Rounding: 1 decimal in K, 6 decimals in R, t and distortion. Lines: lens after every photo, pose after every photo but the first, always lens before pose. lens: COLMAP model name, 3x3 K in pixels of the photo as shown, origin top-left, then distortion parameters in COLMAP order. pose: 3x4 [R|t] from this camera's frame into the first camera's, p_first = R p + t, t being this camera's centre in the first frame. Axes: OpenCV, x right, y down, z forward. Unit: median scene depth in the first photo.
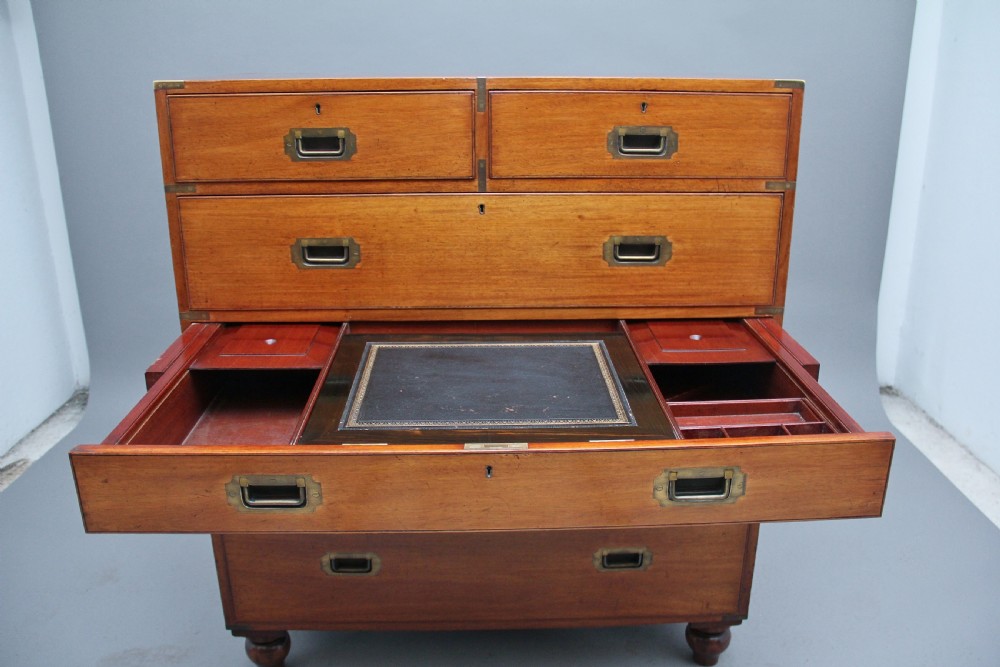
lens RADIAL K [[834.3, 0, 500.0], [0, 834.3, 333.5], [0, 0, 1]] dist [-0.172856, 0.132217]
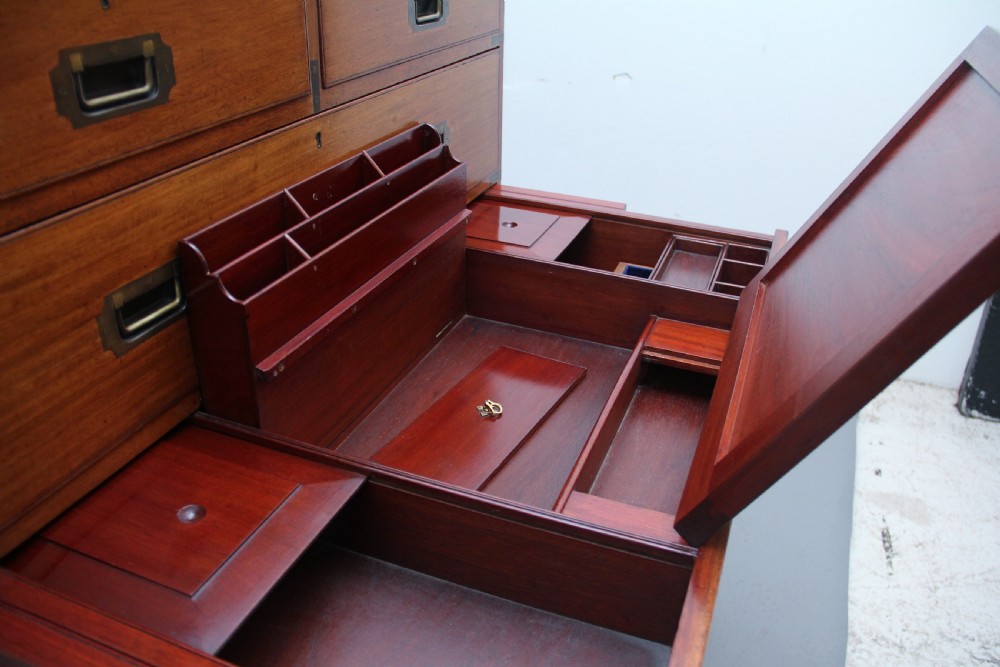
lens RADIAL K [[834.3, 0, 500.0], [0, 834.3, 333.5], [0, 0, 1]] dist [-0.172856, 0.132217]
pose [[0.388366, -0.419206, 0.820632, -0.547055], [0.278715, 0.902261, 0.329002, -0.186669], [-0.878345, 0.100949, 0.467247, 0.614992]]
